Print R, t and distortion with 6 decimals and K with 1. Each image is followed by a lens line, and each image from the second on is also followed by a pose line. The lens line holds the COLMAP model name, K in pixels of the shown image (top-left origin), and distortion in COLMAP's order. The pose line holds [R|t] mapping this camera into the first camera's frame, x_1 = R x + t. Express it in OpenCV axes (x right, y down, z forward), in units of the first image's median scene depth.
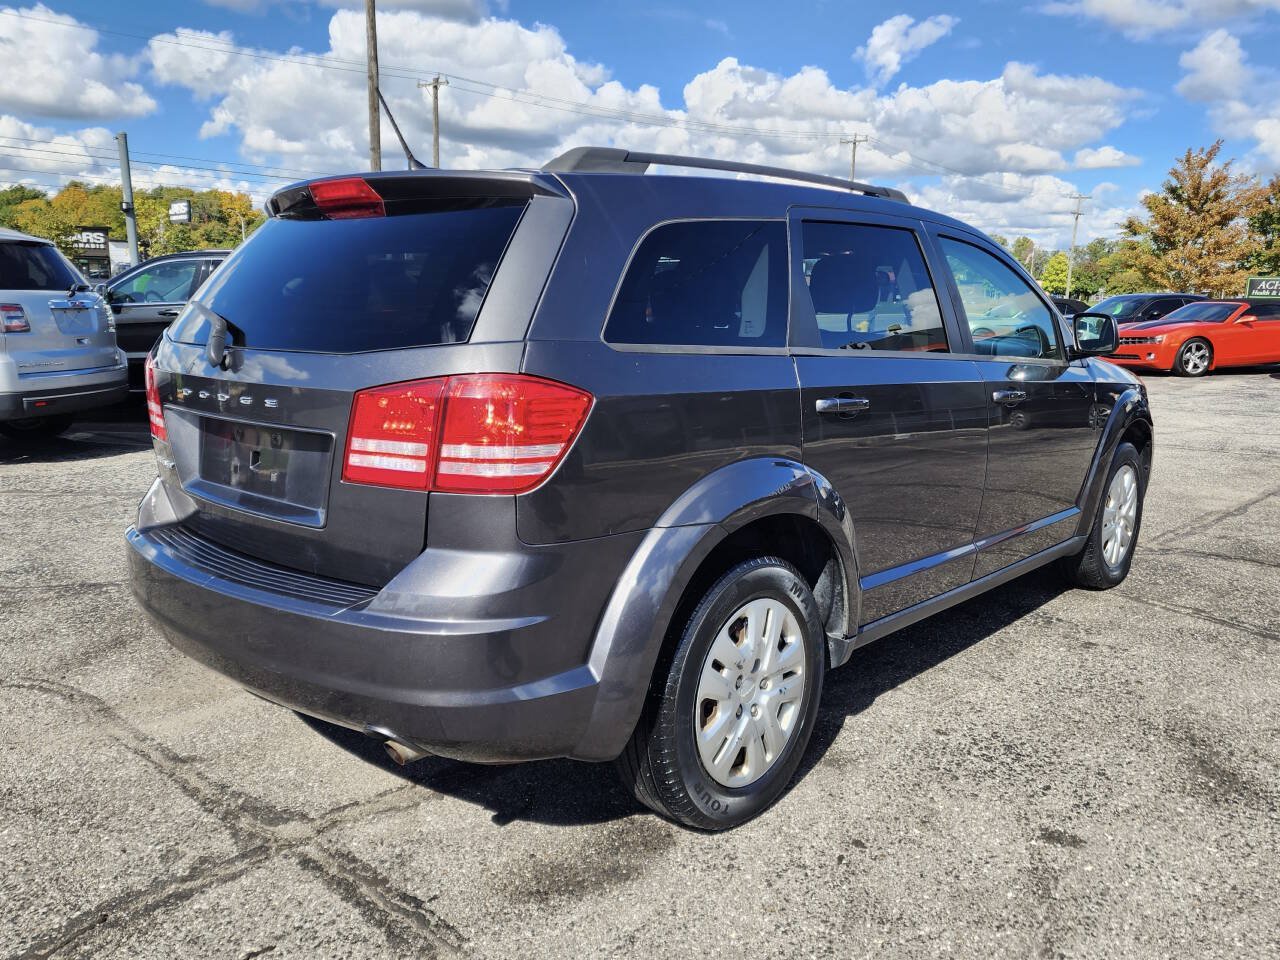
lens RADIAL K [[991.3, 0, 640.0], [0, 991.3, 480.0], [0, 0, 1]] dist [0.066782, -0.066428]
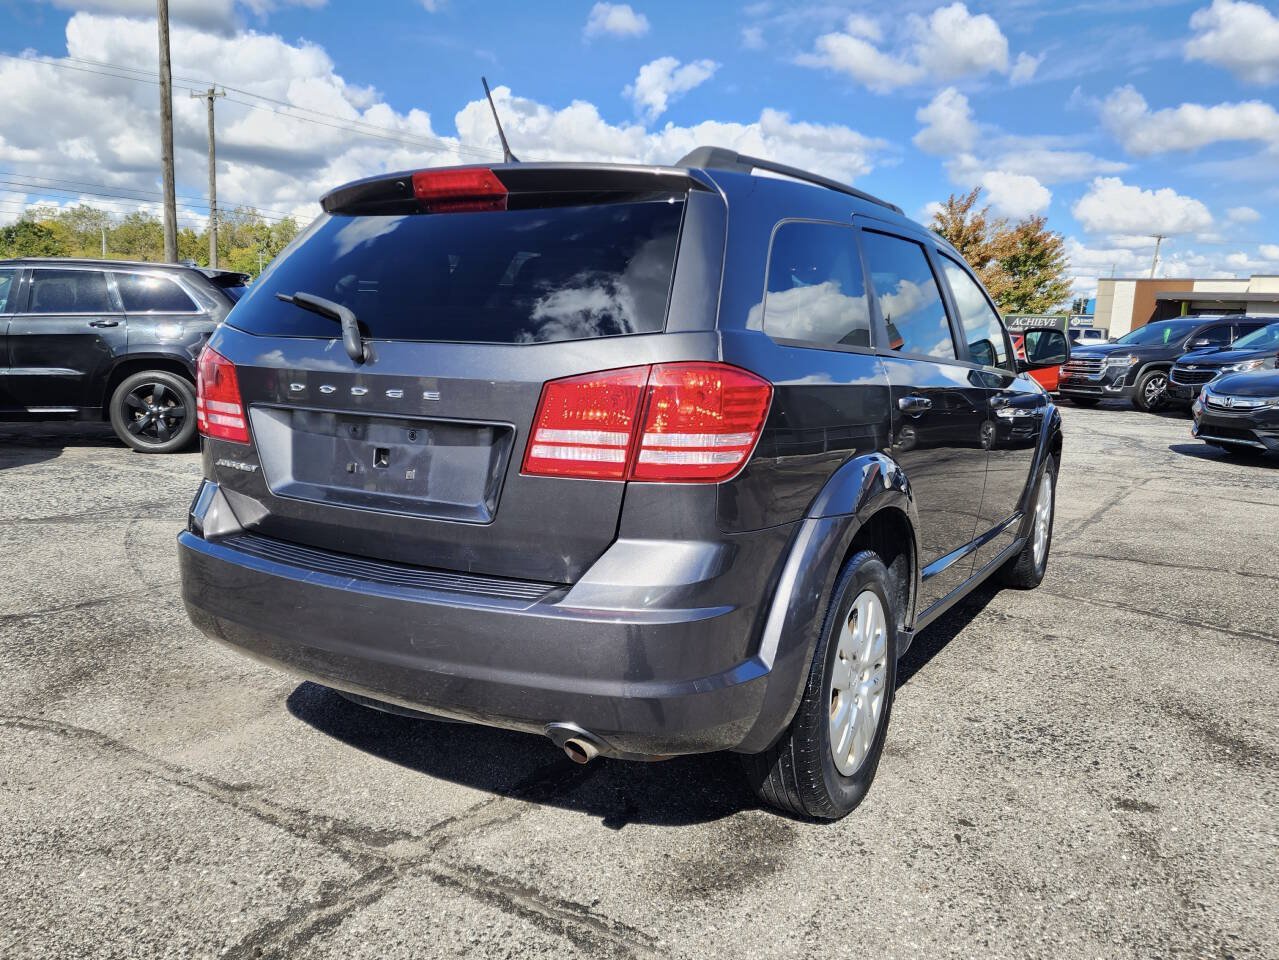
lens RADIAL K [[1004.7, 0, 592.3], [0, 1004.7, 485.0], [0, 0, 1]] dist [0.063374, -0.057495]
pose [[0.985278, -0.011954, 0.170542, -0.321187], [0.016284, 0.999579, -0.024010, 0.029689], [-0.170183, 0.026433, 0.985058, 0.015117]]
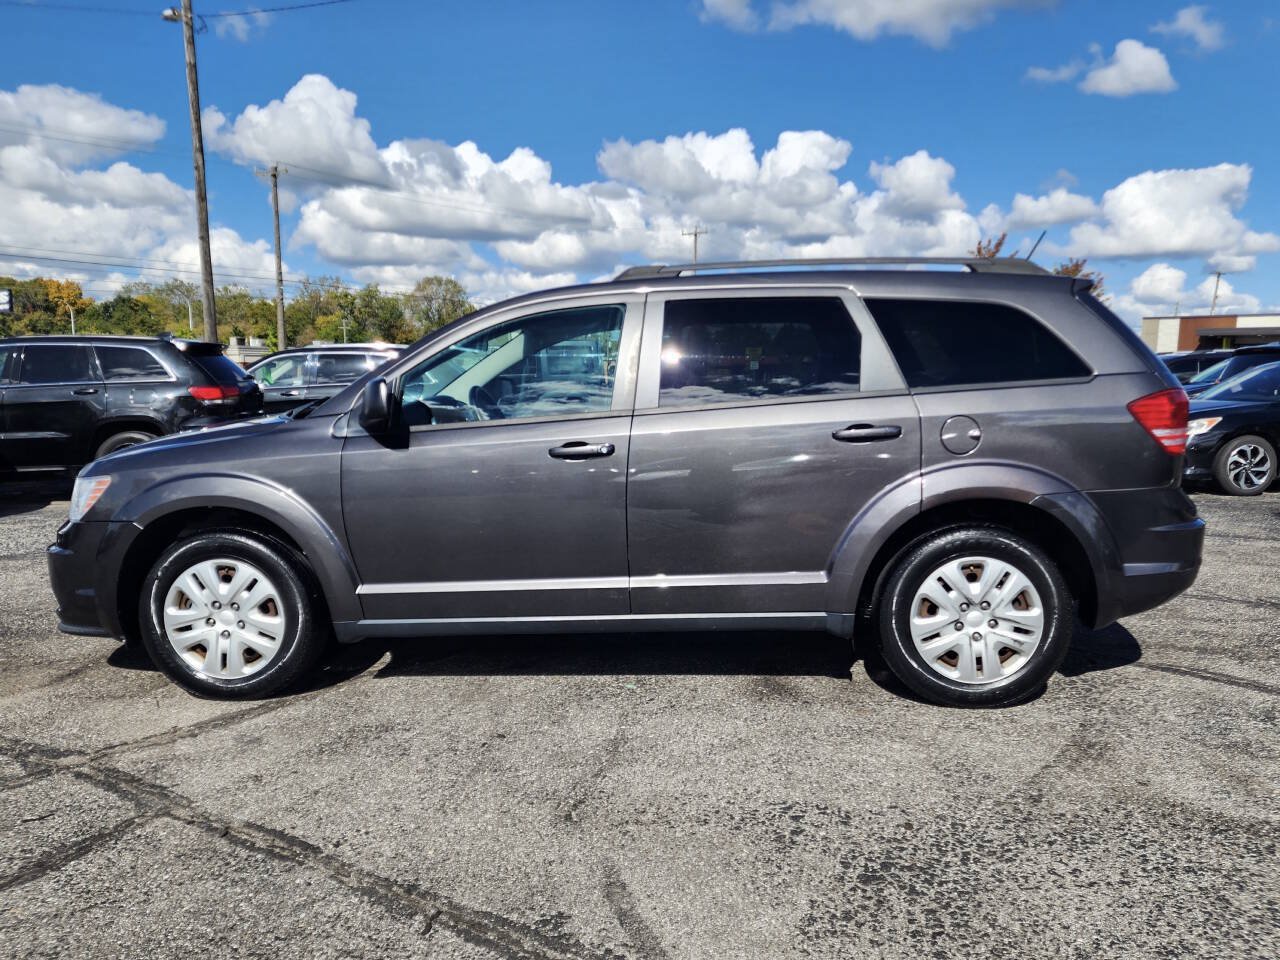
lens RADIAL K [[995.4, 0, 640.0], [0, 995.4, 480.0], [0, 0, 1]] dist [0.084858, -0.078795]
pose [[0.990526, -0.029620, 0.134096, 0.221185], [0.040744, 0.995882, -0.080987, 0.116903], [-0.131145, 0.085683, 0.987653, -0.440078]]
